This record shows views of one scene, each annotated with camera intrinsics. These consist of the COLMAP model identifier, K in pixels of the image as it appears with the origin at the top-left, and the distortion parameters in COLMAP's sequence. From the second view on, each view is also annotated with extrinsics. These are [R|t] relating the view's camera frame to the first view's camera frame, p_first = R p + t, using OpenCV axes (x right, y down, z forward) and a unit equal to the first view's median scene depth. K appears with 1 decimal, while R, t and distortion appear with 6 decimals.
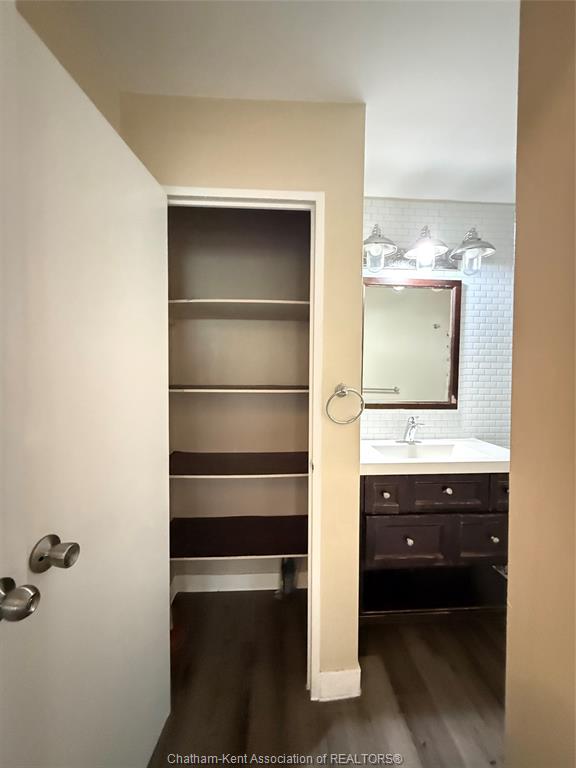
lens RADIAL K [[304.7, 0, 288.0], [0, 304.7, 384.0], [0, 0, 1]] dist [0.000286, 0.000290]
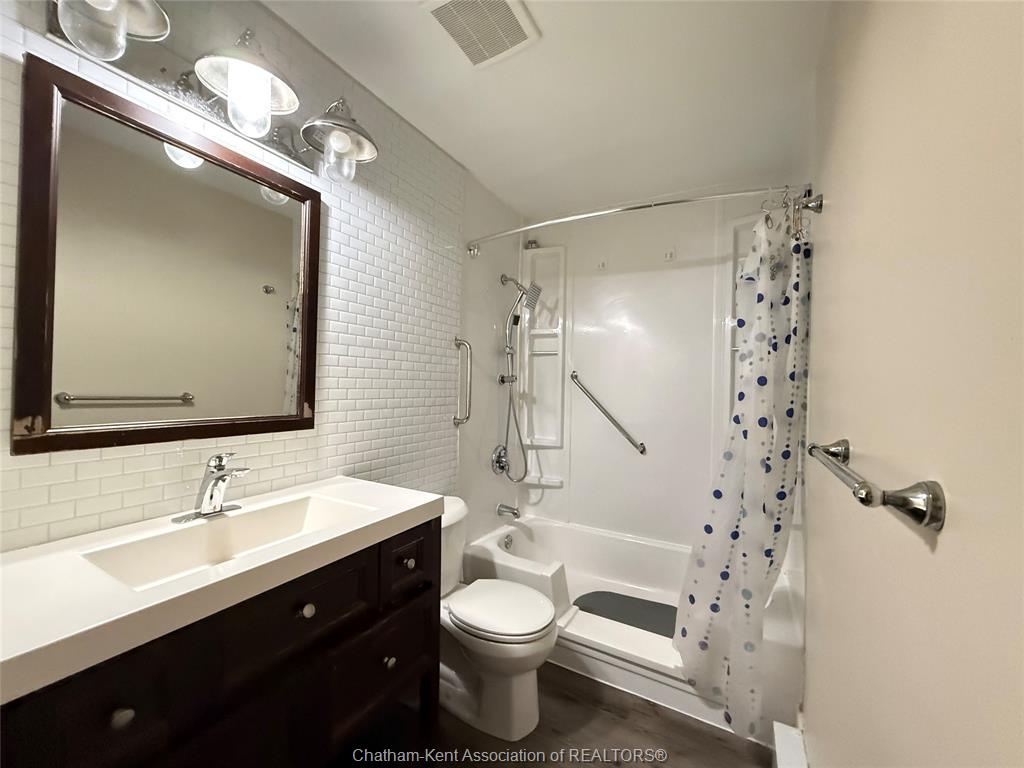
lens RADIAL K [[406.2, 0, 510.7], [0, 406.2, 385.2], [0, 0, 1]] dist [0.000286, 0.000290]
pose [[0.541815, 0.004143, 0.840488, 0.140275], [0.011431, 0.999859, -0.012298, 0.020109], [-0.840420, 0.016271, 0.541691, 0.319988]]
